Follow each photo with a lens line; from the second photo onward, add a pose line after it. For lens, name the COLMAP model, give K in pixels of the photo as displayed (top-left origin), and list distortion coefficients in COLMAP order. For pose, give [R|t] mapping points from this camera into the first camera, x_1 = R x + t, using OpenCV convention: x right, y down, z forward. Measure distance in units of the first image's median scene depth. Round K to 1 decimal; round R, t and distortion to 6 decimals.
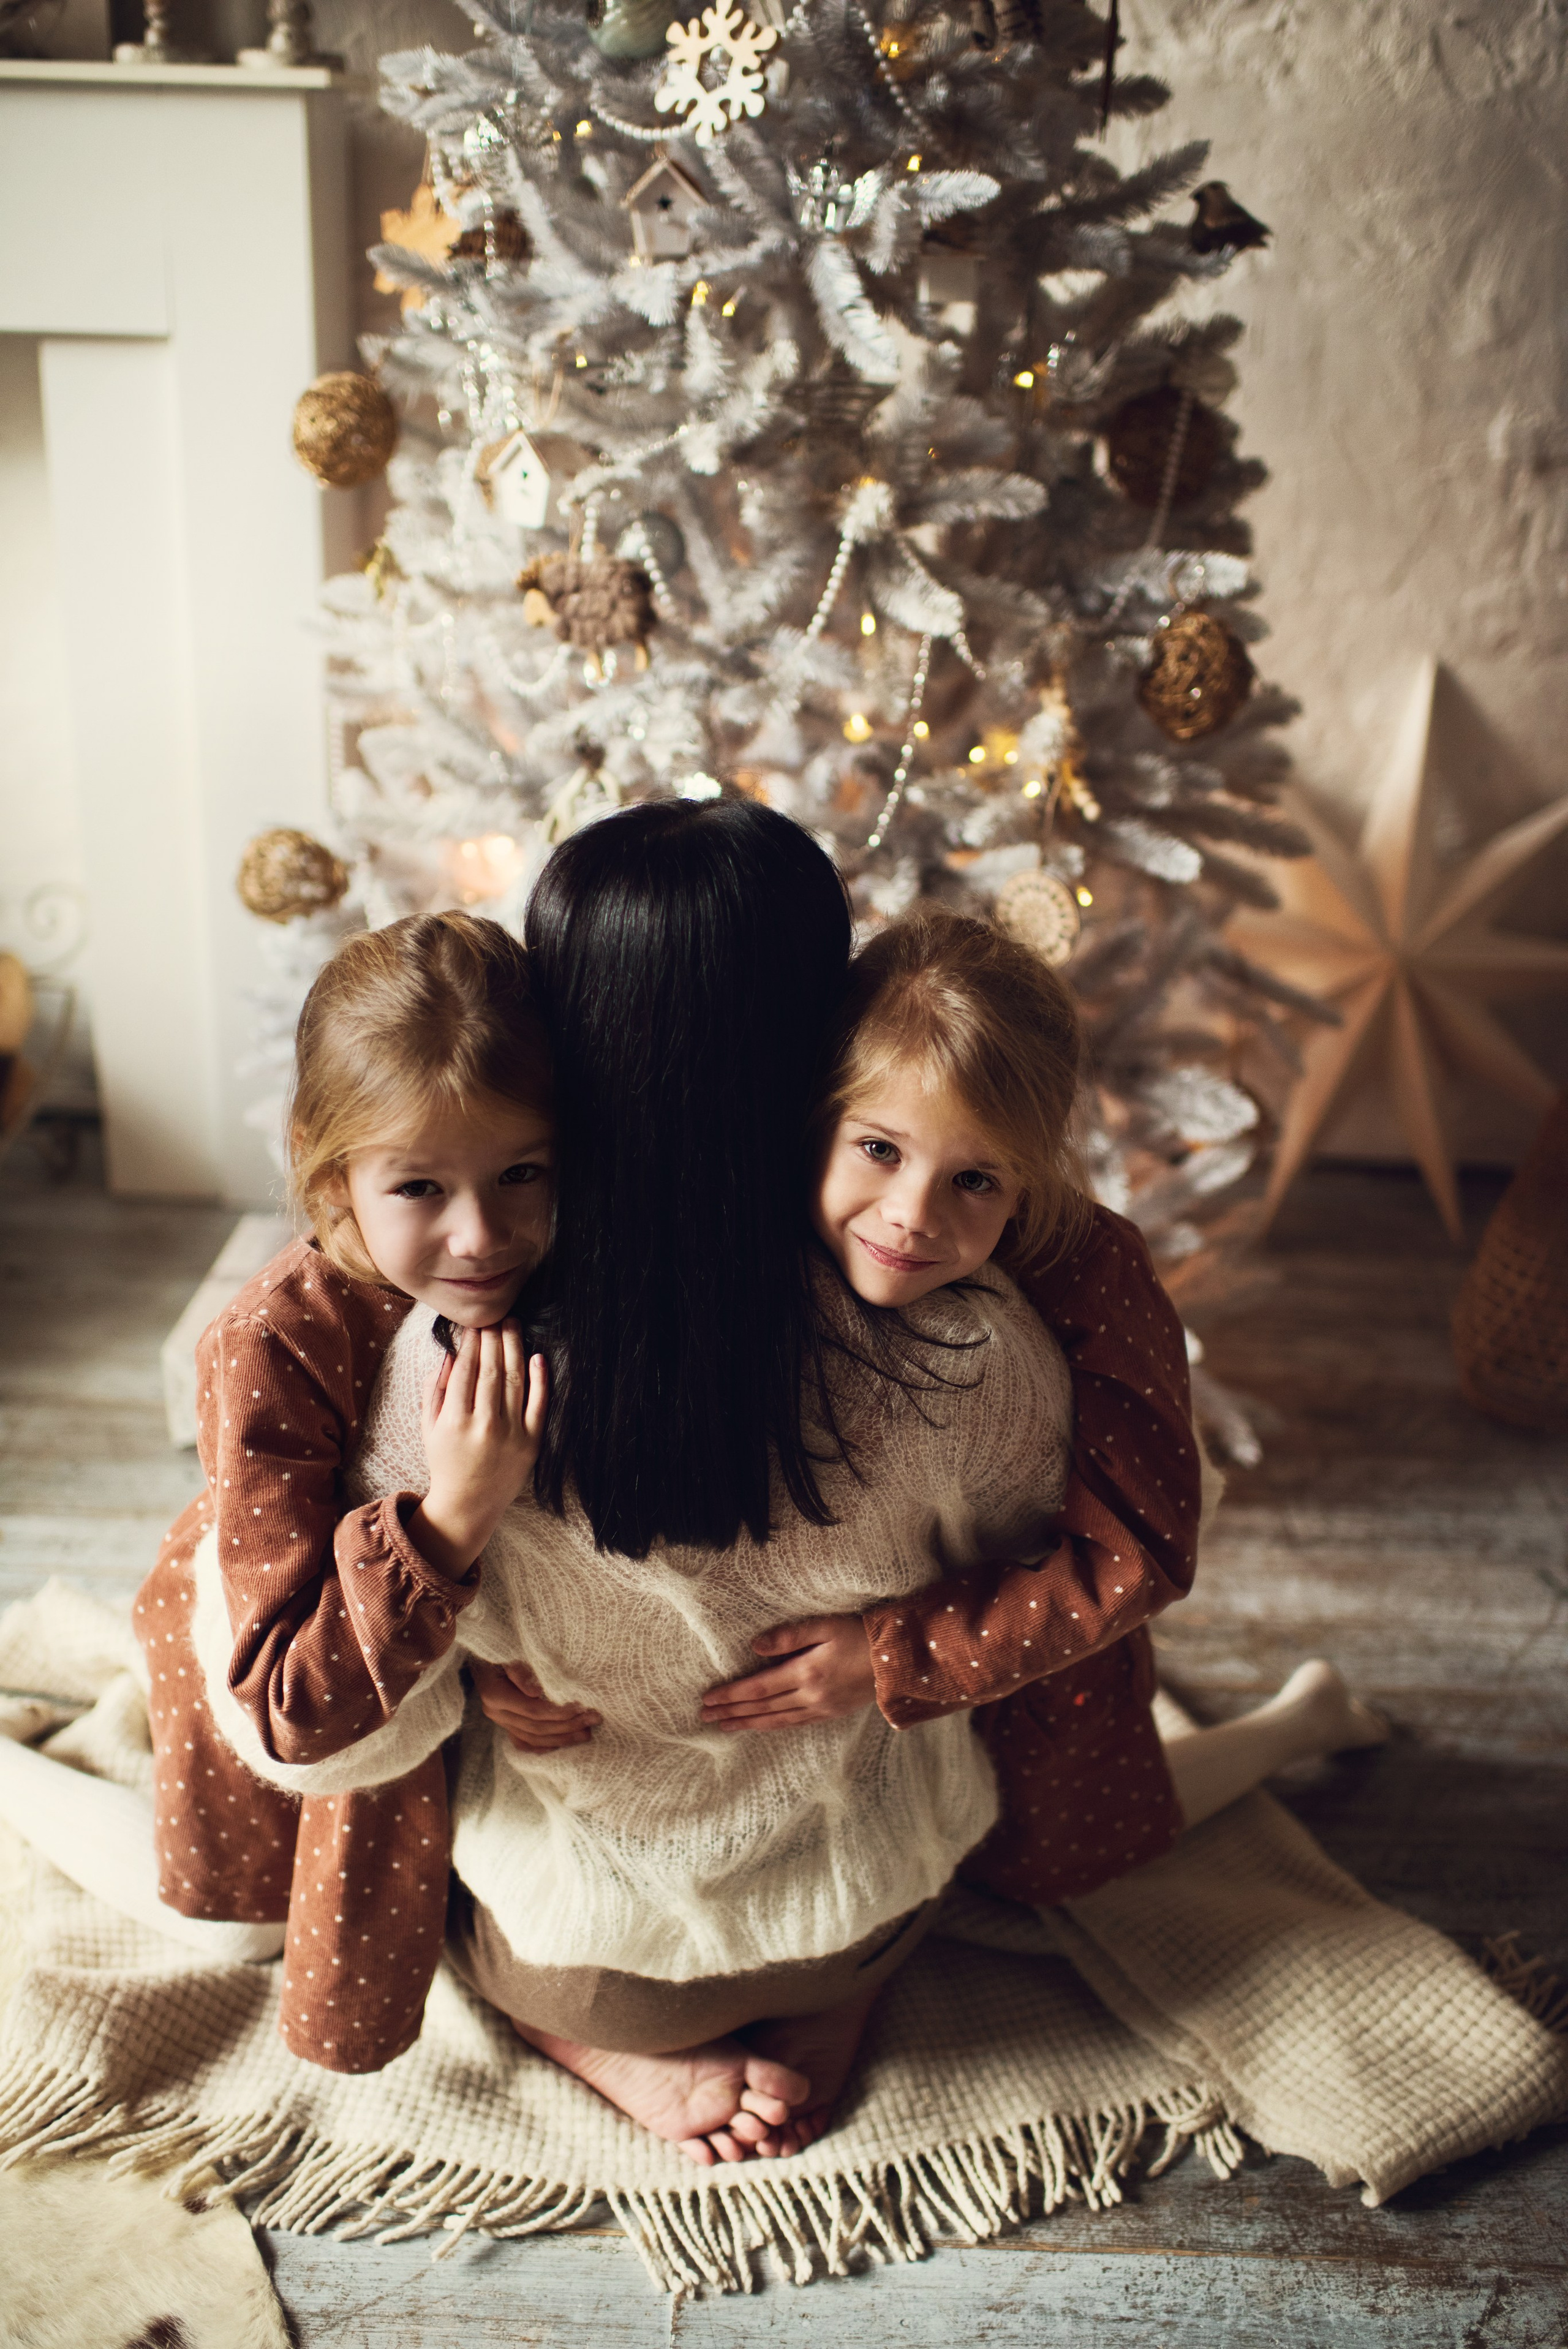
lens RADIAL K [[2363.6, 0, 799.2], [0, 2363.6, 1164.7], [0, 0, 1]] dist [-0.058477, 0.000000]
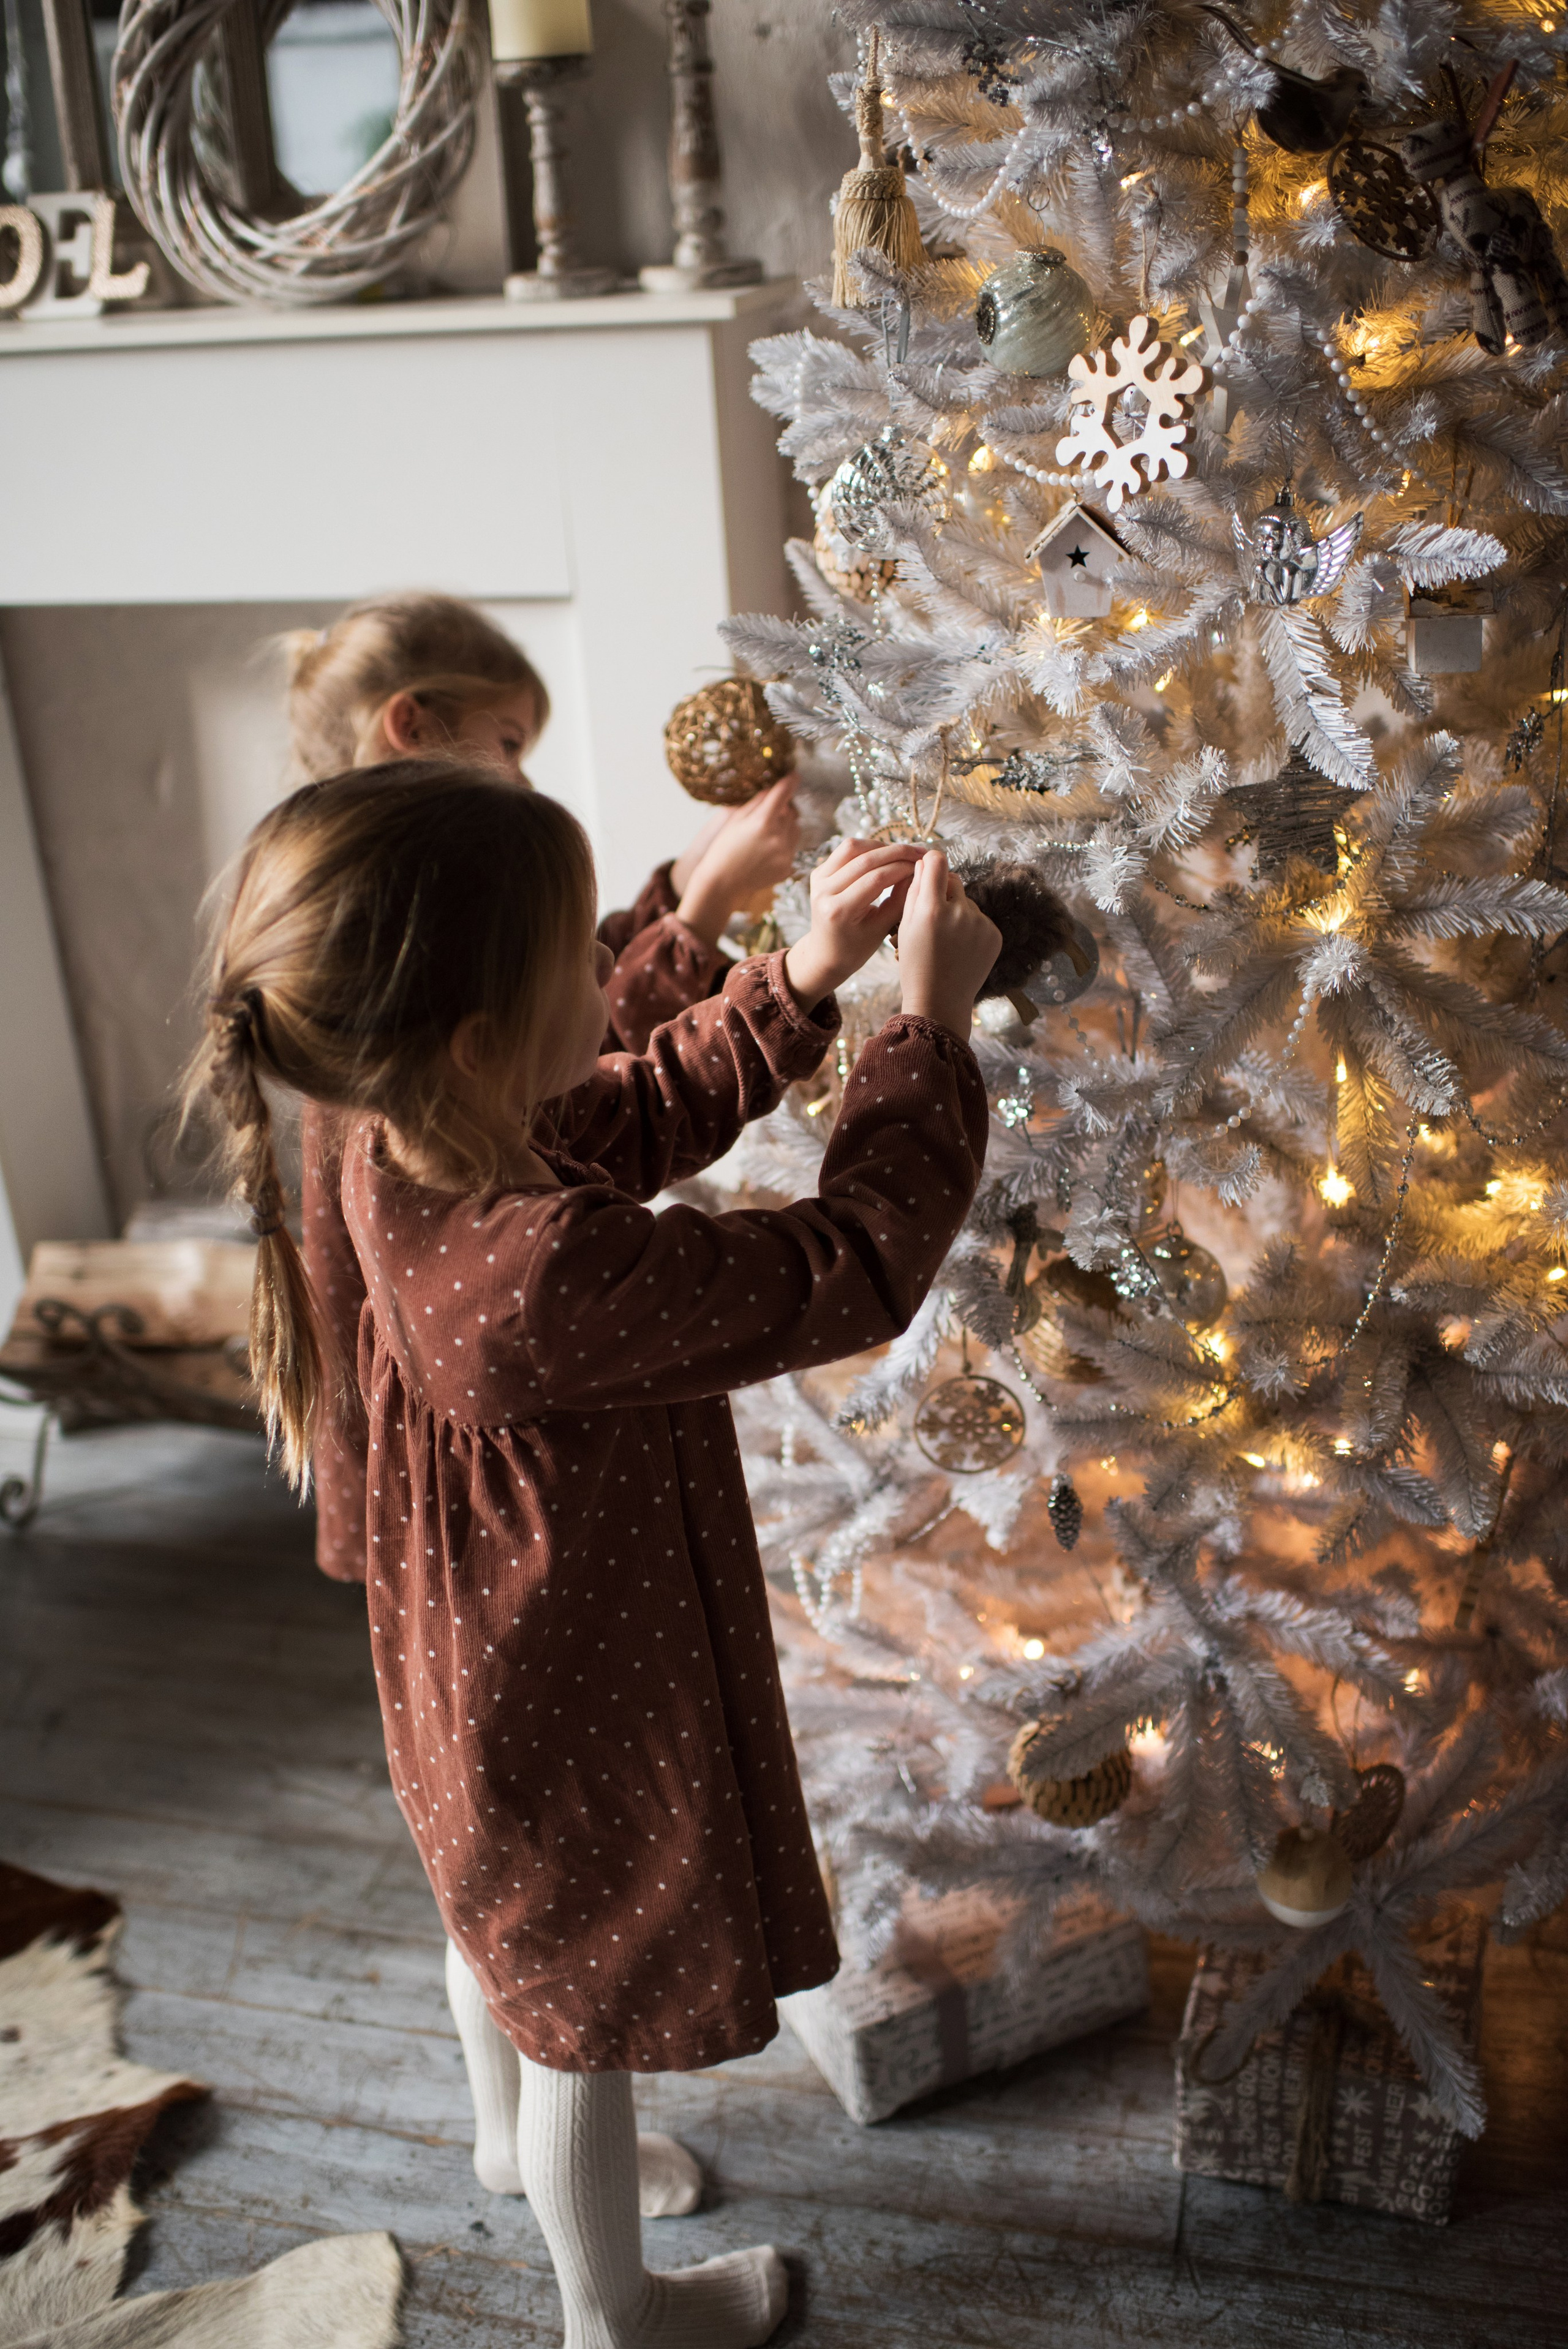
lens RADIAL K [[2363.6, 0, 781.7], [0, 2363.6, 1140.8], [0, 0, 1]] dist [-0.058477, 0.000000]
pose [[0.967600, 0.008678, -0.252340, 0.045847], [-0.001734, 0.999614, 0.027729, -0.222167], [0.252484, -0.026393, 0.967241, 0.187056]]
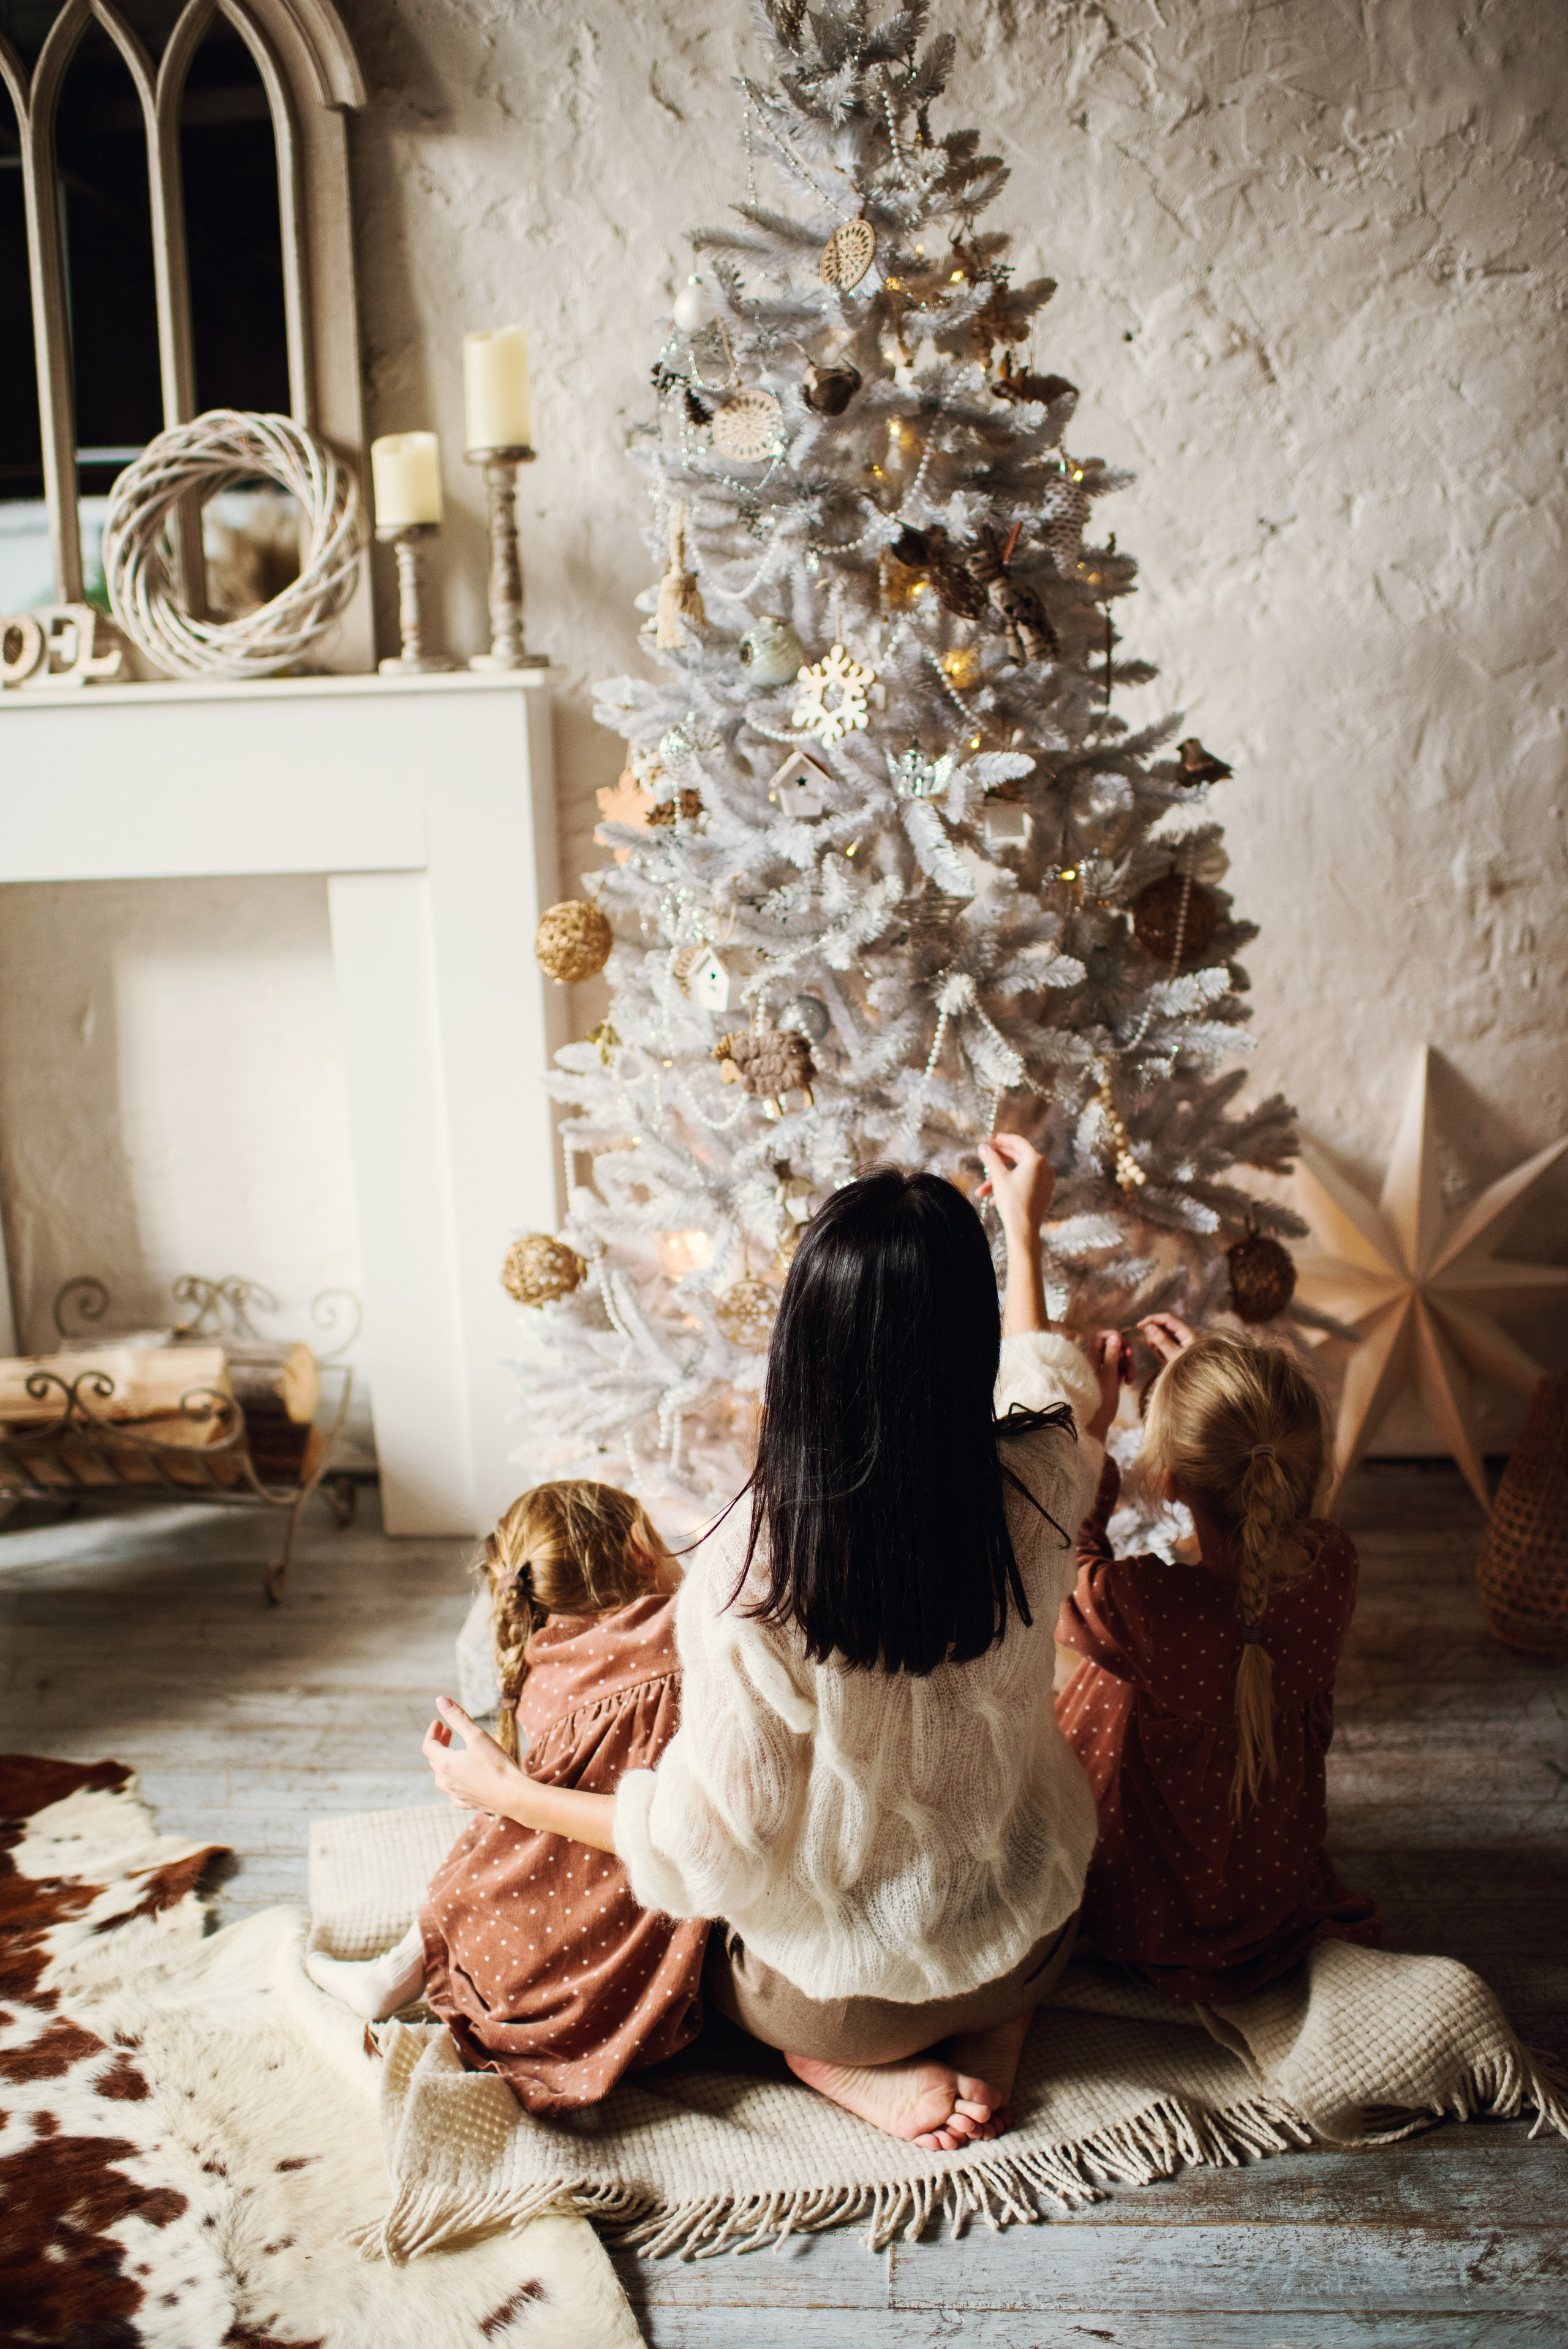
lens RADIAL K [[2363.6, 0, 784.8], [0, 2363.6, 1164.1], [0, 0, 1]] dist [-0.058477, 0.000000]
pose [[0.996314, -0.059722, -0.061579, 0.006368], [0.049114, 0.985680, -0.161313, 0.046087], [0.070331, 0.157694, 0.984980, -0.356210]]
